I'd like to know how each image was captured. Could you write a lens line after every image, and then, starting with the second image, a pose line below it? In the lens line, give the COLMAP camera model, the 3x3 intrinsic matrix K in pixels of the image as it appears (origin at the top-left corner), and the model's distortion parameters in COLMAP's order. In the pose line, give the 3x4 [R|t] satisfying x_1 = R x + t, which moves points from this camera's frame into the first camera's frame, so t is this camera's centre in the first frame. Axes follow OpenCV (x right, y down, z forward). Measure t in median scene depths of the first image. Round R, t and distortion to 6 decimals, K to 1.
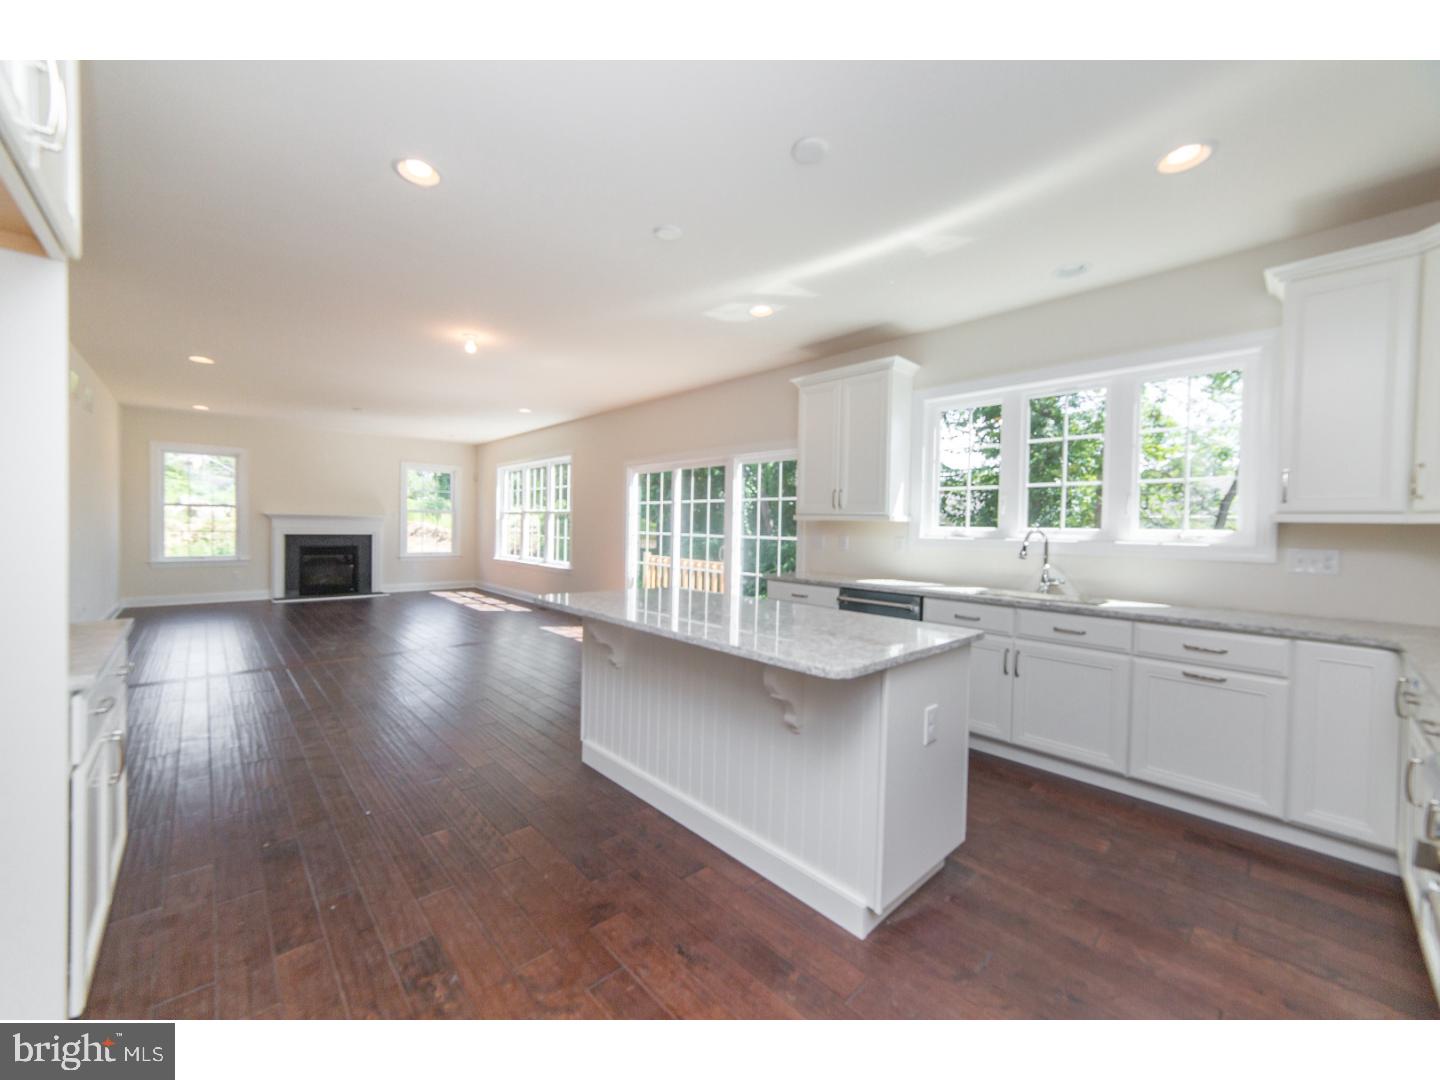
lens RADIAL K [[565.8, 0, 723.6], [0, 565.8, 533.2], [0, 0, 1]] dist [0.000310, 0.000133]
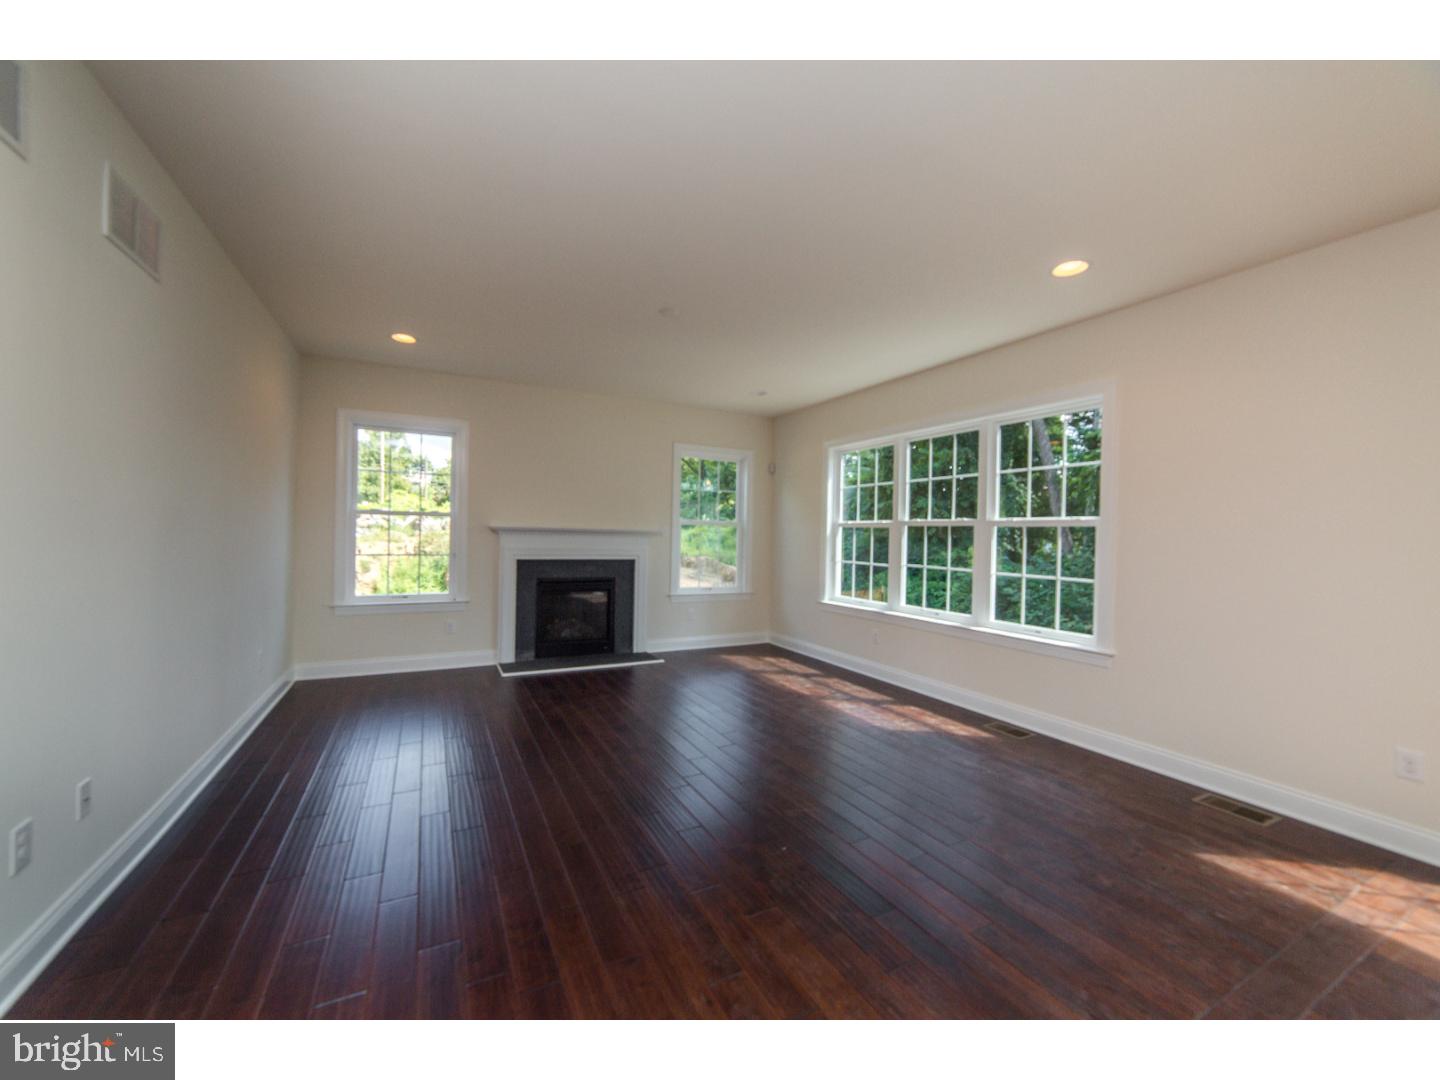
lens RADIAL K [[587.8, 0, 714.6], [0, 587.8, 536.6], [0, 0, 1]] dist [0.000904, 0.000544]
pose [[0.958932, 0.001372, -0.283631, -0.380611], [-0.006314, 0.999844, -0.016511, -0.013512], [0.283564, 0.017624, 0.958791, 0.438445]]
